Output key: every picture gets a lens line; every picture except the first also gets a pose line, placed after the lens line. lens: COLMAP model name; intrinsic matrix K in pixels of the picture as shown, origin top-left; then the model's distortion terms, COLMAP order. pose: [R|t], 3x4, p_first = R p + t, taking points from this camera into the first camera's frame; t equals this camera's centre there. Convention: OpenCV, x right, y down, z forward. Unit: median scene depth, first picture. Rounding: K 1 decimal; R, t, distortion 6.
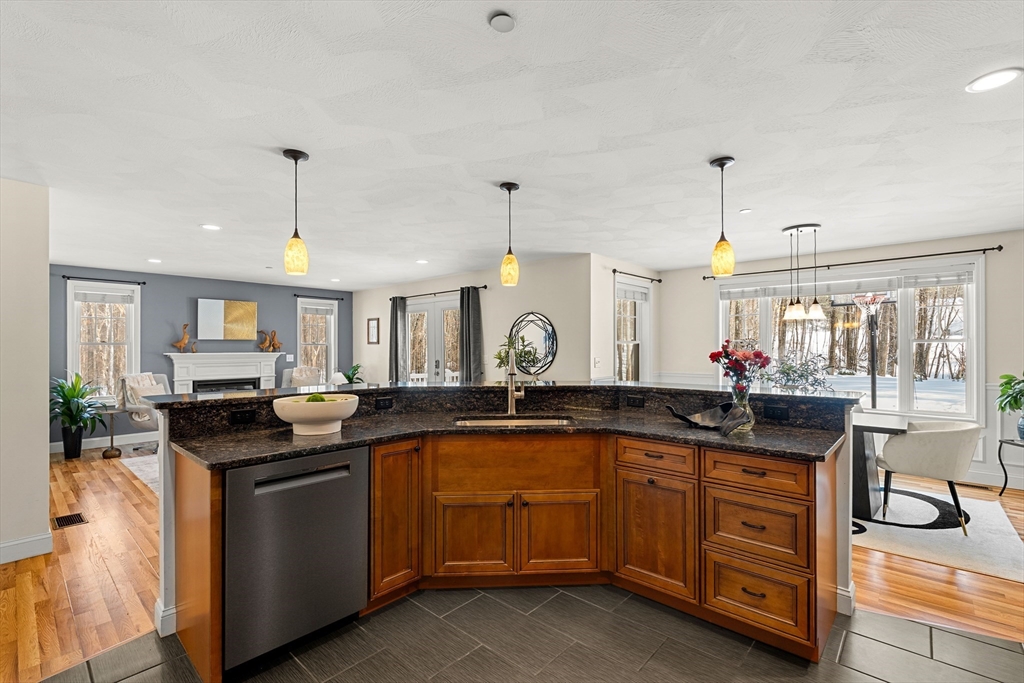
lens RADIAL K [[458.3, 0, 512.0], [0, 458.3, 341.5], [0, 0, 1]] dist [0.002018, 0.000280]
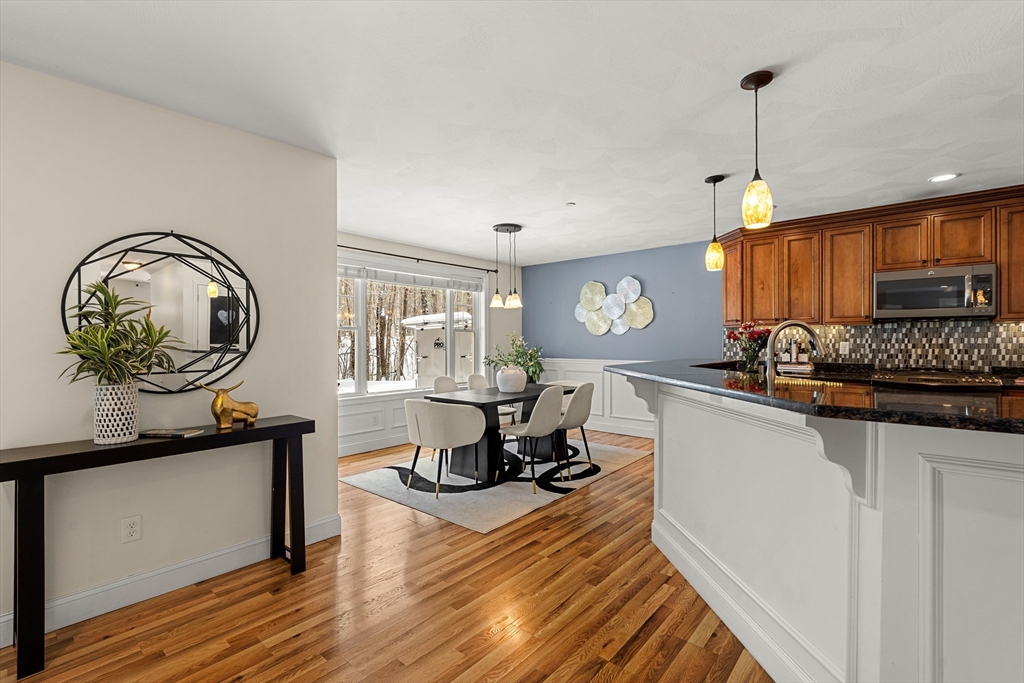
lens RADIAL K [[453.0, 0, 512.0], [0, 453.0, 341.5], [0, 0, 1]] dist [-0.002464, -0.000198]
pose [[-0.026278, 0.000960, 0.999654, -0.469053], [-0.006652, 0.999977, -0.001136, 0.035342], [-0.999633, -0.006680, -0.026271, 0.995097]]
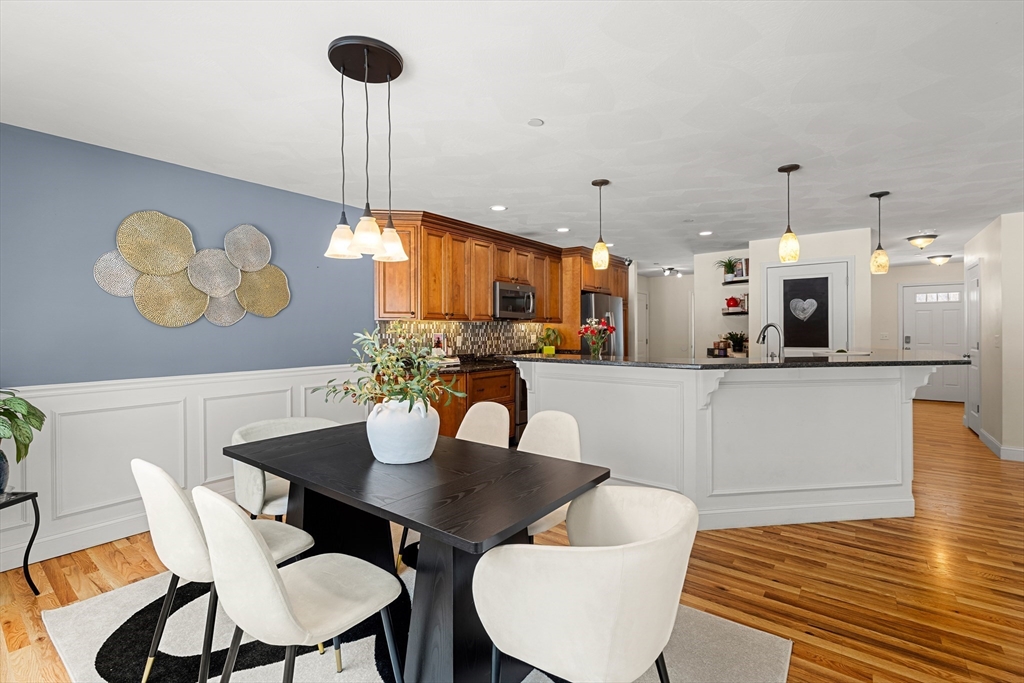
lens RADIAL K [[453.0, 0, 512.0], [0, 453.0, 341.5], [0, 0, 1]] dist [-0.002464, -0.000198]
pose [[-0.996774, 0.008403, -0.079824, 0.513206], [0.007383, 0.999888, 0.013056, 0.029920], [0.079925, 0.012425, -0.996723, 1.422358]]
